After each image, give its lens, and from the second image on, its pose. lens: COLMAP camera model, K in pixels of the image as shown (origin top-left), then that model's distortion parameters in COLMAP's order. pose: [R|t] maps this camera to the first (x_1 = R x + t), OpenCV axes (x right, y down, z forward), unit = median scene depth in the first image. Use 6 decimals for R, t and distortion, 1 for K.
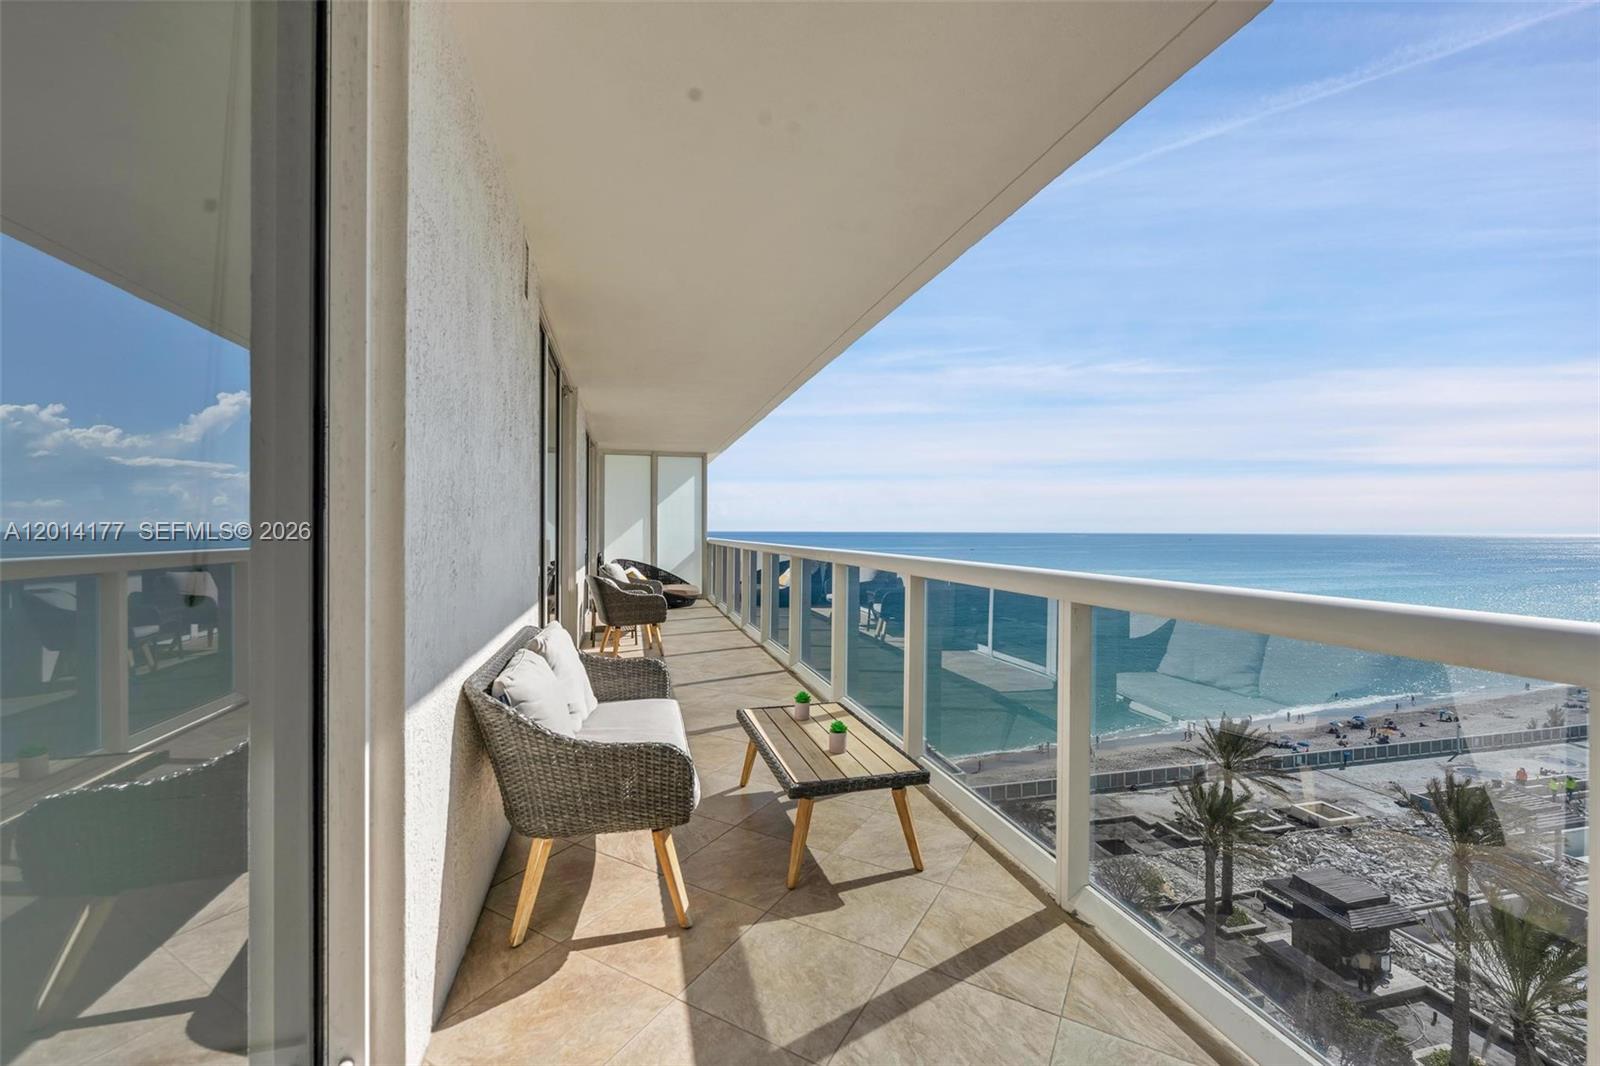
lens RADIAL K [[660.1, 0, 806.4], [0, 660.1, 533.2], [0, 0, 1]] dist [-0.001914, -0.000350]
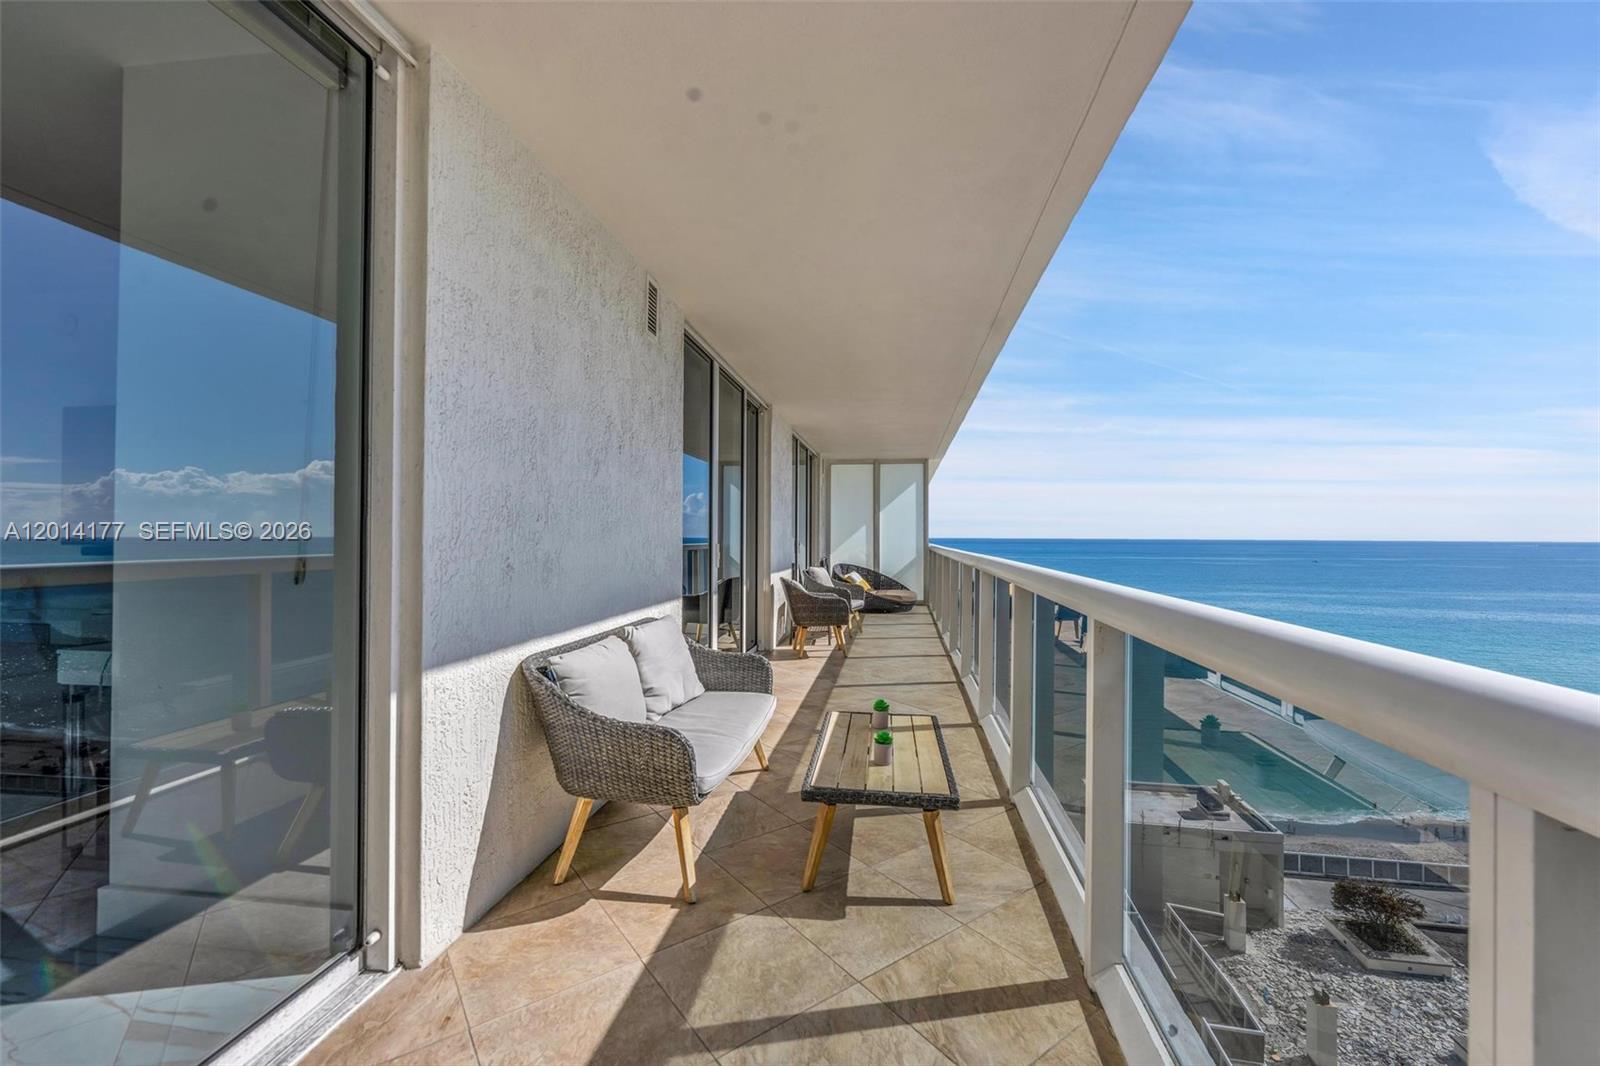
lens RADIAL K [[660.1, 0, 804.2], [0, 660.1, 531.8], [0, 0, 1]] dist [-0.001914, -0.000350]
pose [[0.914160, -0.000306, -0.405353, 0.377469], [-0.004674, 0.999925, -0.011297, 0.004087], [0.405326, 0.012222, 0.914090, 0.075166]]
